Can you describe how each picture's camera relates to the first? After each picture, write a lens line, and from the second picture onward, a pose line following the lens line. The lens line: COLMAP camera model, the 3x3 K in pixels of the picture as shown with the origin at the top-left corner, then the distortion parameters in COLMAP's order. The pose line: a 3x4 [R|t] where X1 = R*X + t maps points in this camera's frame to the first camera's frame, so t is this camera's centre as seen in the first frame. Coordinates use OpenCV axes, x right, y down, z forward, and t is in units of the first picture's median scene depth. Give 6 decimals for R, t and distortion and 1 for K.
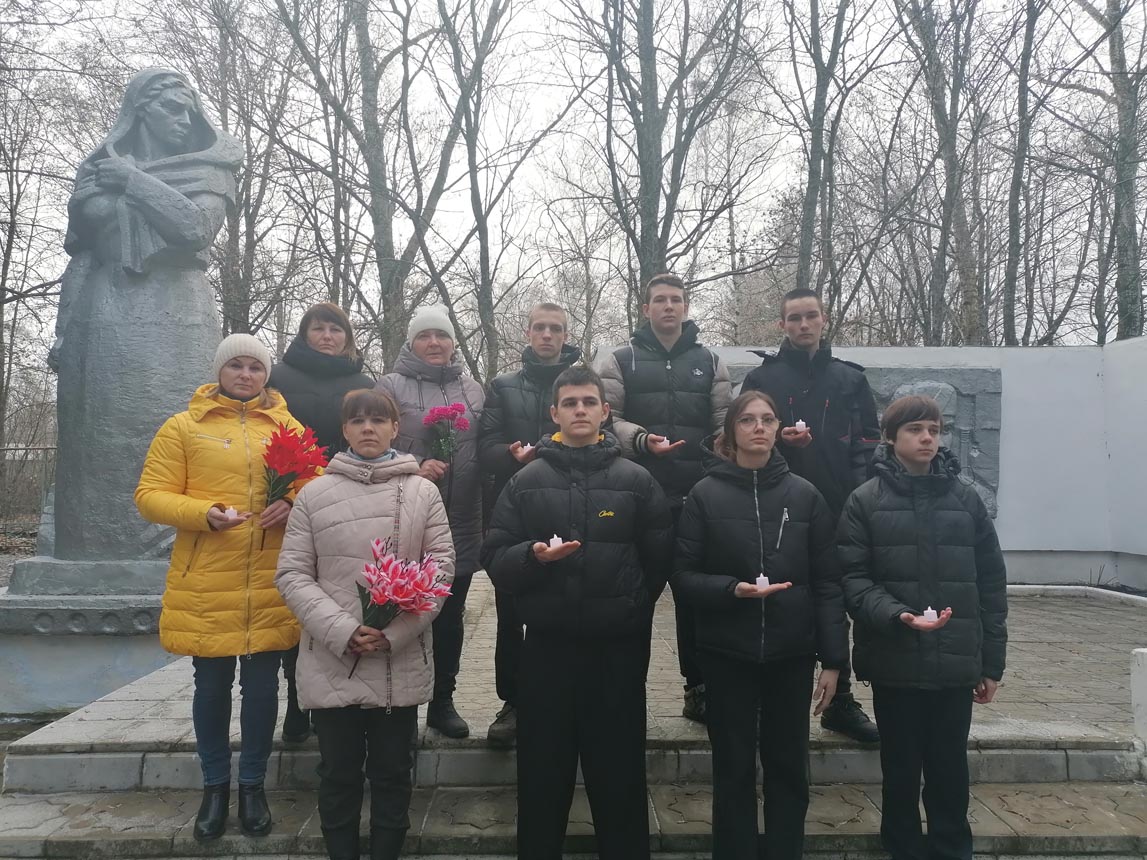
lens RADIAL K [[857.3, 0, 566.8], [0, 857.3, 430.8], [0, 0, 1]] dist [0.058156, -0.026974]
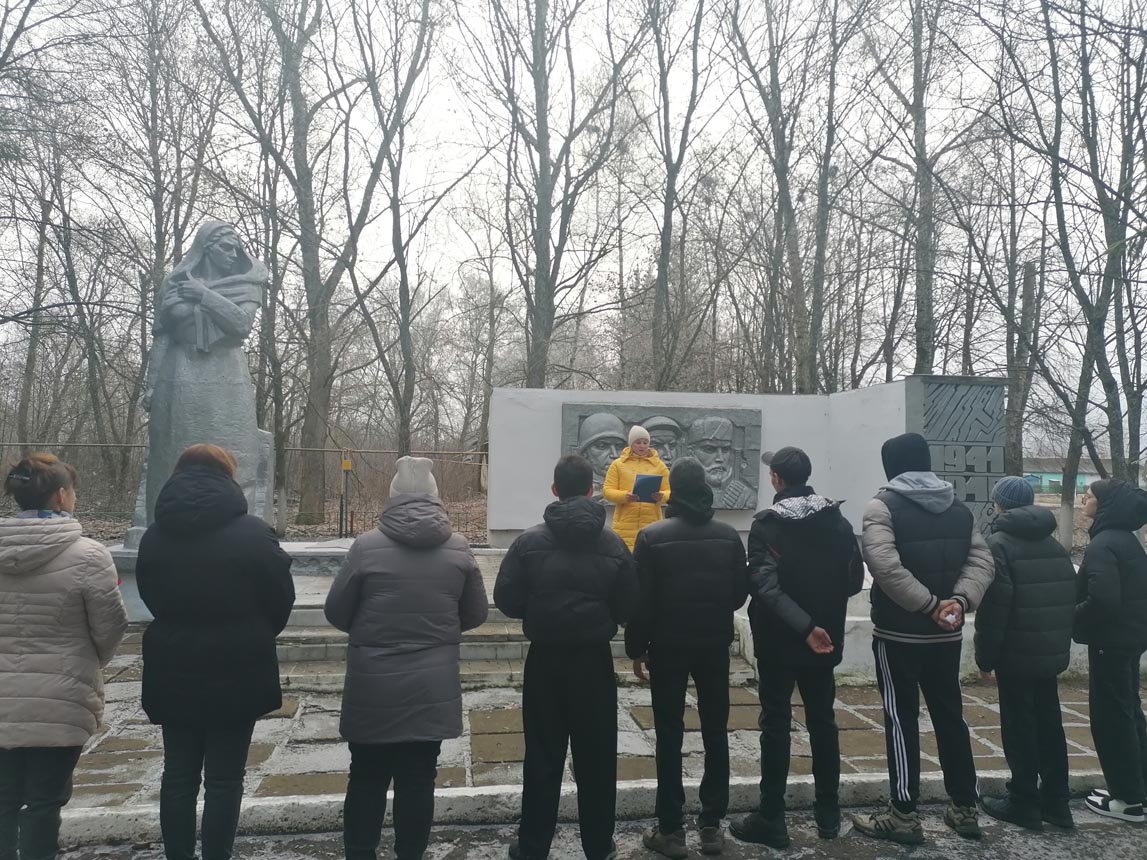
lens RADIAL K [[857.3, 0, 565.6], [0, 857.3, 430.4], [0, 0, 1]] dist [0.058156, -0.026974]
pose [[0.993533, 0.019560, 0.111848, -0.001197], [-0.020500, 0.999763, 0.007260, -0.017646], [-0.111679, -0.009506, 0.993699, -0.198393]]
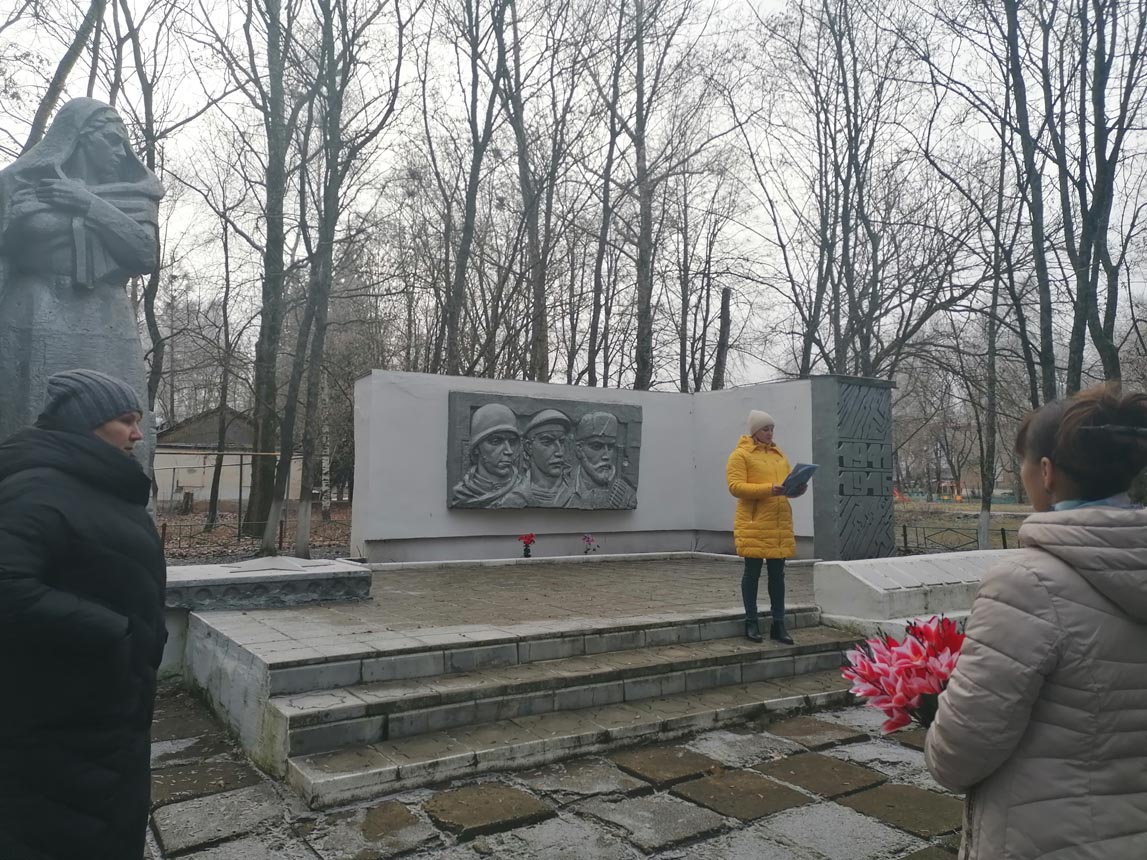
lens RADIAL K [[857.3, 0, 574.8], [0, 857.3, 433.1], [0, 0, 1]] dist [0.058156, -0.026974]
pose [[0.851190, 0.036067, 0.523617, -0.156837], [-0.036460, 0.999289, -0.009561, -0.003459], [-0.523590, -0.010953, 0.851900, -0.074853]]
